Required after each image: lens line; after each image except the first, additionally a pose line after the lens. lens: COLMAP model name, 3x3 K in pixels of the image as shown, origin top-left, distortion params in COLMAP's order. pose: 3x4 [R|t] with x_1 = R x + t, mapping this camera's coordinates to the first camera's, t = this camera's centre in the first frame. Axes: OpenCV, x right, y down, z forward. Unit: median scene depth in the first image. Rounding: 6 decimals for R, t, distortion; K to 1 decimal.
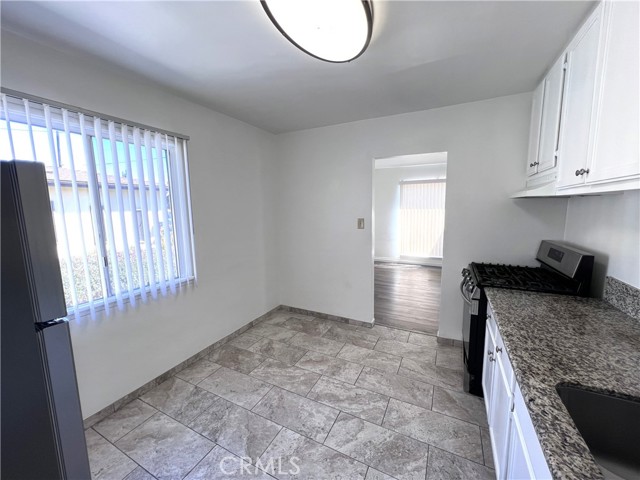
lens RADIAL K [[257.1, 0, 319.9], [0, 257.1, 240.0], [0, 0, 1]] dist [-0.000553, 0.000036]
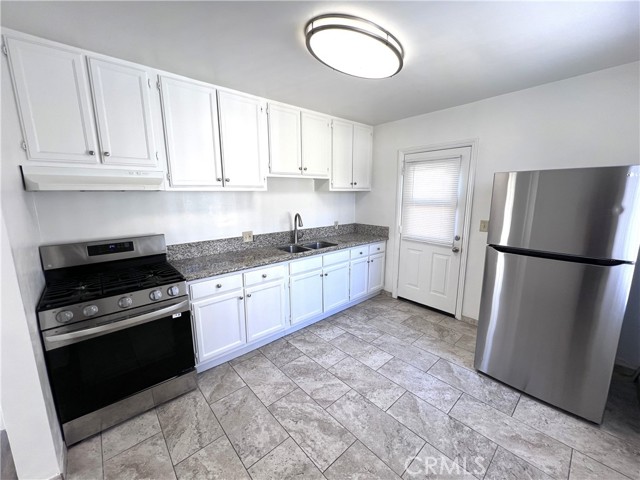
lens RADIAL K [[257.1, 0, 318.0], [0, 257.1, 240.9], [0, 0, 1]] dist [-0.000553, 0.000036]
pose [[-0.930775, -0.046223, 0.362658, -0.219394], [0.066504, 0.954018, 0.292279, -0.226818], [-0.359493, 0.296164, -0.884902, 1.698306]]
